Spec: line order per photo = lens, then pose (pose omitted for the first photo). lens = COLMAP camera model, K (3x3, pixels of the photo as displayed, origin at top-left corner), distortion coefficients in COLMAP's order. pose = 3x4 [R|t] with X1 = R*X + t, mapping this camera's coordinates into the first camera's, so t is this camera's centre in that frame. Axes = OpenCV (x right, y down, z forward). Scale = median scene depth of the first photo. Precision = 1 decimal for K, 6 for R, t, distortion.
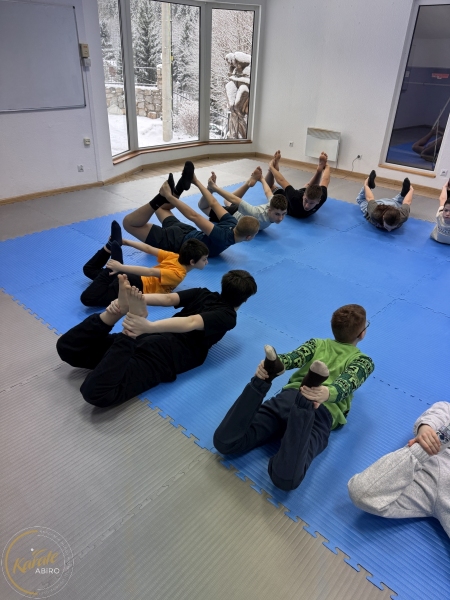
lens RADIAL K [[431.9, 0, 225.0], [0, 431.9, 300.0], [0, 0, 1]] dist [0.009465, 0.001877]
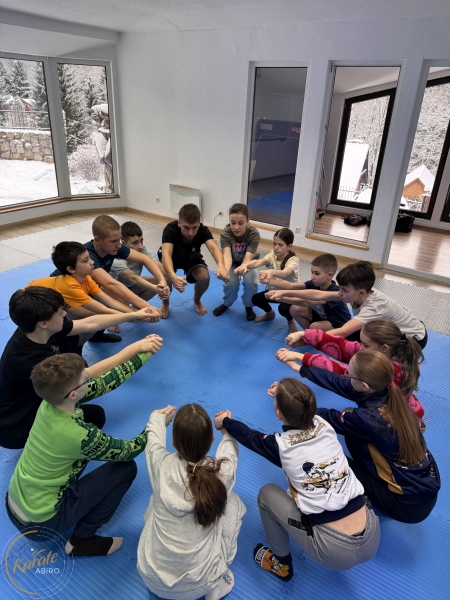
lens RADIAL K [[431.4, 0, 225.0], [0, 431.4, 300.0], [0, 0, 1]] dist [0.046542, -0.042345]
pose [[0.988581, -0.060242, 0.138125, 0.207427], [0.069930, 0.995340, -0.066396, -0.082757], [-0.133481, 0.075297, 0.988187, 0.058052]]
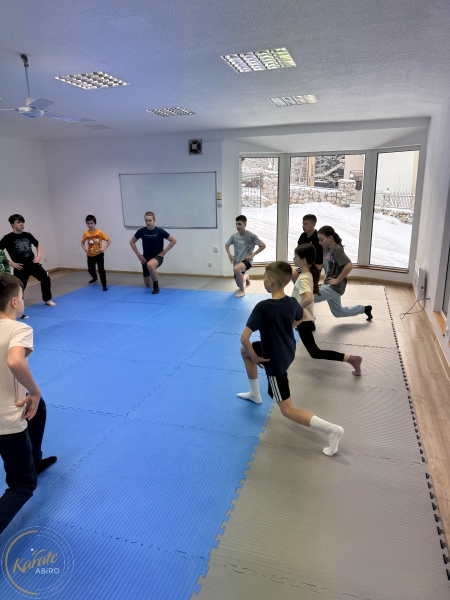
lens RADIAL K [[431.4, 0, 225.0], [0, 431.4, 300.0], [0, 0, 1]] dist [0.046542, -0.042345]
pose [[0.420998, 0.184492, -0.888101, 1.037124], [-0.415300, 0.909650, -0.007901, -0.197023], [0.806404, 0.372155, 0.459580, 0.383351]]
